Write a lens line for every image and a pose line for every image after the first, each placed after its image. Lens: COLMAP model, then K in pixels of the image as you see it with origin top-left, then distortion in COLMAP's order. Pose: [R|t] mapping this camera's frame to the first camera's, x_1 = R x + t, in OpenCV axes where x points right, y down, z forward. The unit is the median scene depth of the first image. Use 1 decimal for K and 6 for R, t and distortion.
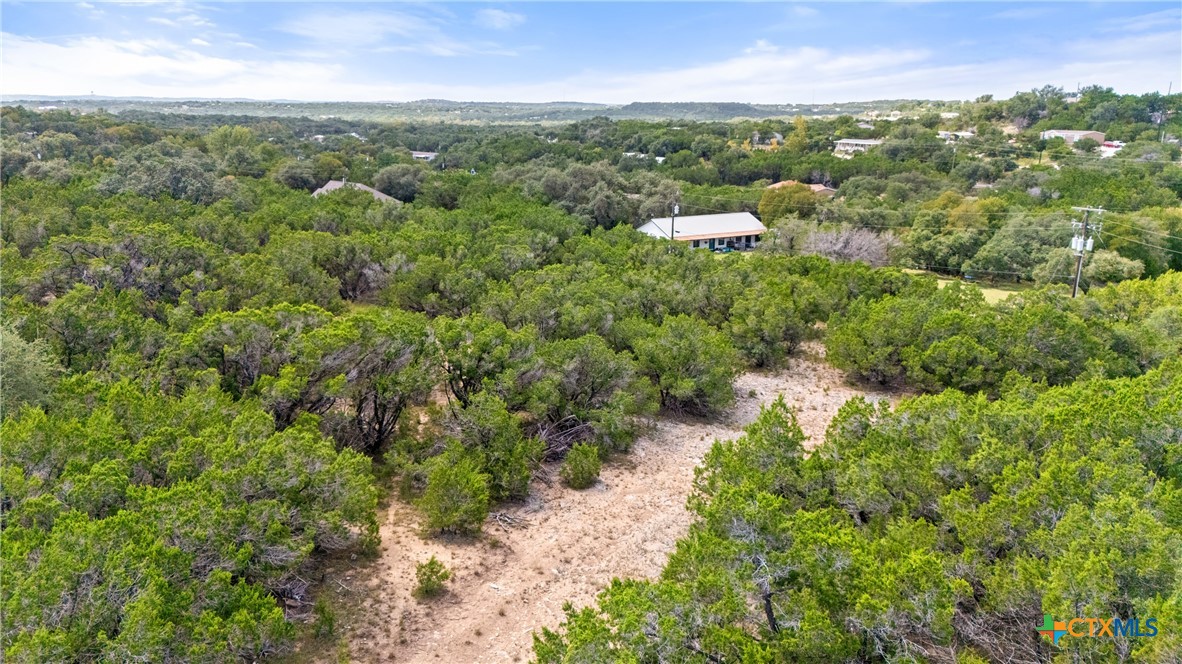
lens RADIAL K [[840.0, 0, 591.0], [0, 840.0, 332.0], [0, 0, 1]] dist [0.080064, -0.000757]
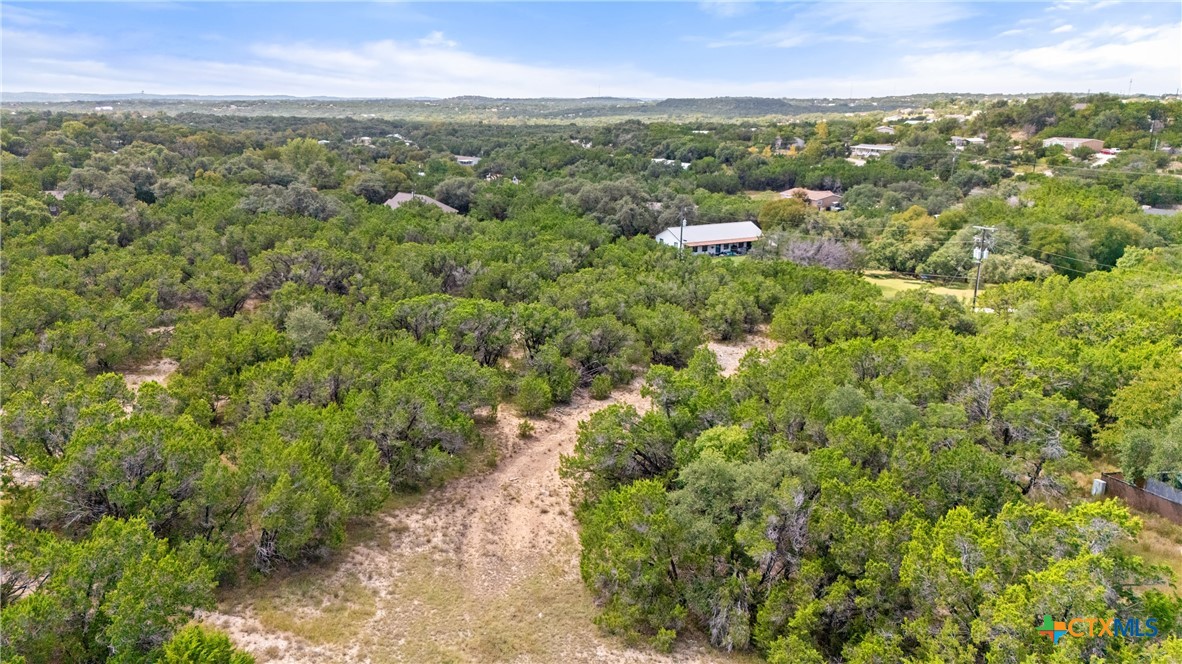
lens RADIAL K [[840.0, 0, 591.0], [0, 840.0, 332.0], [0, 0, 1]] dist [0.080064, -0.000757]
pose [[0.999202, 0.006367, -0.039441, 0.009402], [-0.006135, 0.999963, 0.006000, 0.008280], [0.039478, -0.005753, 0.999204, -0.197329]]
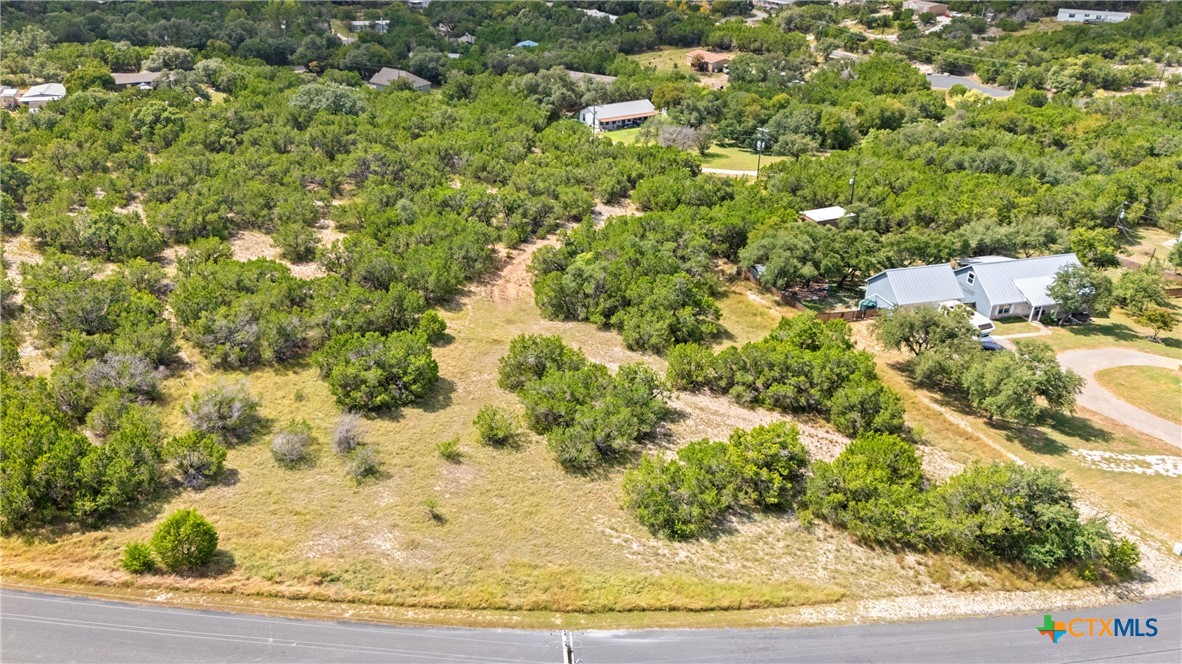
lens RADIAL K [[840.0, 0, 591.0], [0, 840.0, 332.0], [0, 0, 1]] dist [0.080064, -0.000757]
pose [[0.999680, -0.007837, 0.024031, 0.029863], [0.002303, 0.975007, 0.222164, -0.063565], [-0.025171, -0.222037, 0.974713, -0.714724]]
